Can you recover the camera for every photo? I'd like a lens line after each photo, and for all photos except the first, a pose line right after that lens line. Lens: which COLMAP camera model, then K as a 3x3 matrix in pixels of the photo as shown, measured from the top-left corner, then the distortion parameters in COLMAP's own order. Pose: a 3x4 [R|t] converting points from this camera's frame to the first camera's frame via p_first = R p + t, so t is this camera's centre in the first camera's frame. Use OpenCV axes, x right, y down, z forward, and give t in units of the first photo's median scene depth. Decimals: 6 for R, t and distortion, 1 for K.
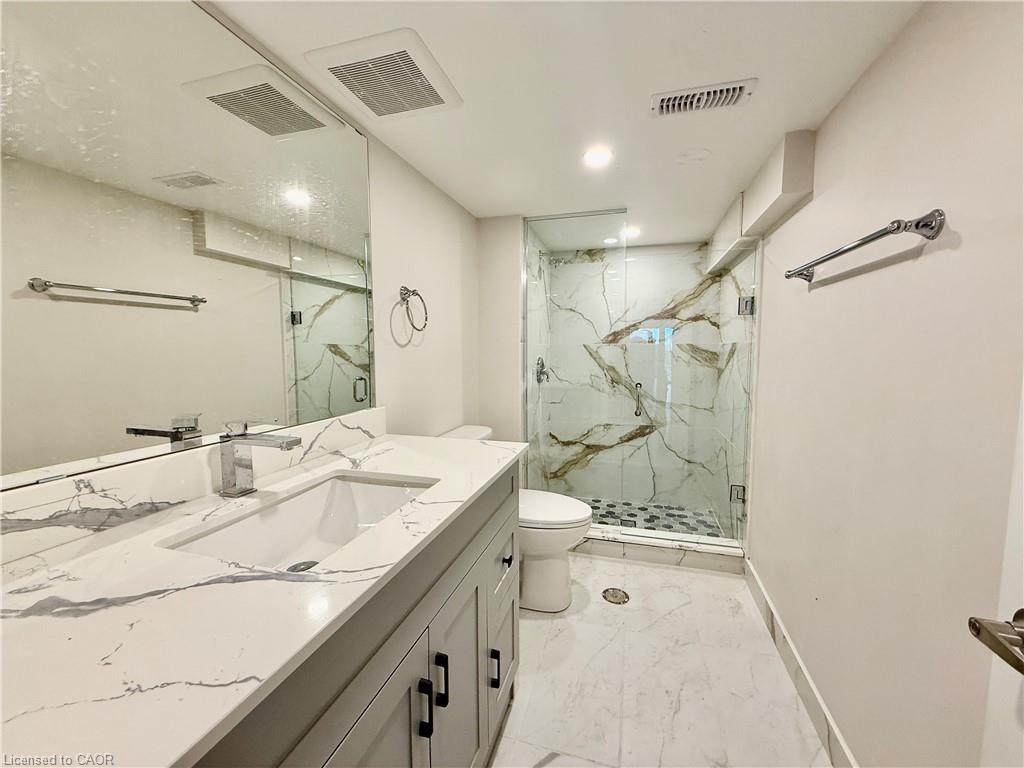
lens RADIAL K [[408.2, 0, 512.6], [0, 408.2, 383.1], [0, 0, 1]] dist [0.000982, -0.000306]
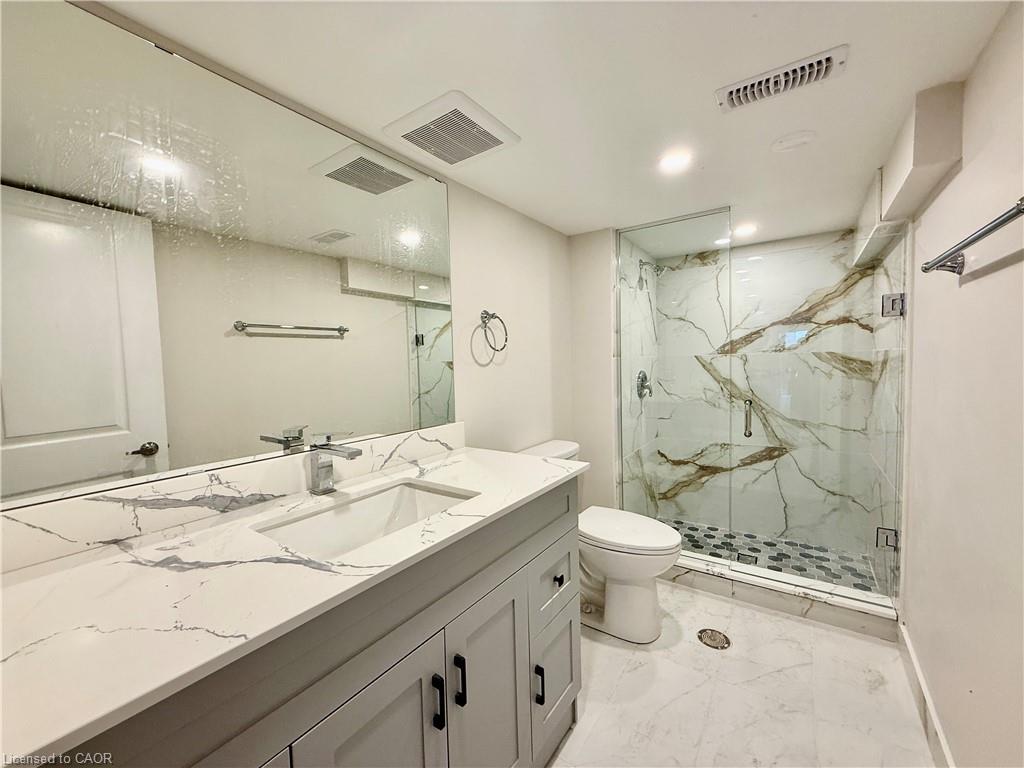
lens RADIAL K [[408.2, 0, 511.8], [0, 408.2, 383.1], [0, 0, 1]] dist [0.000982, -0.000306]
pose [[0.947721, -0.006004, -0.319044, 0.142978], [-0.002212, 0.999675, -0.025385, -0.016371], [0.319093, 0.024763, 0.947400, -0.001298]]
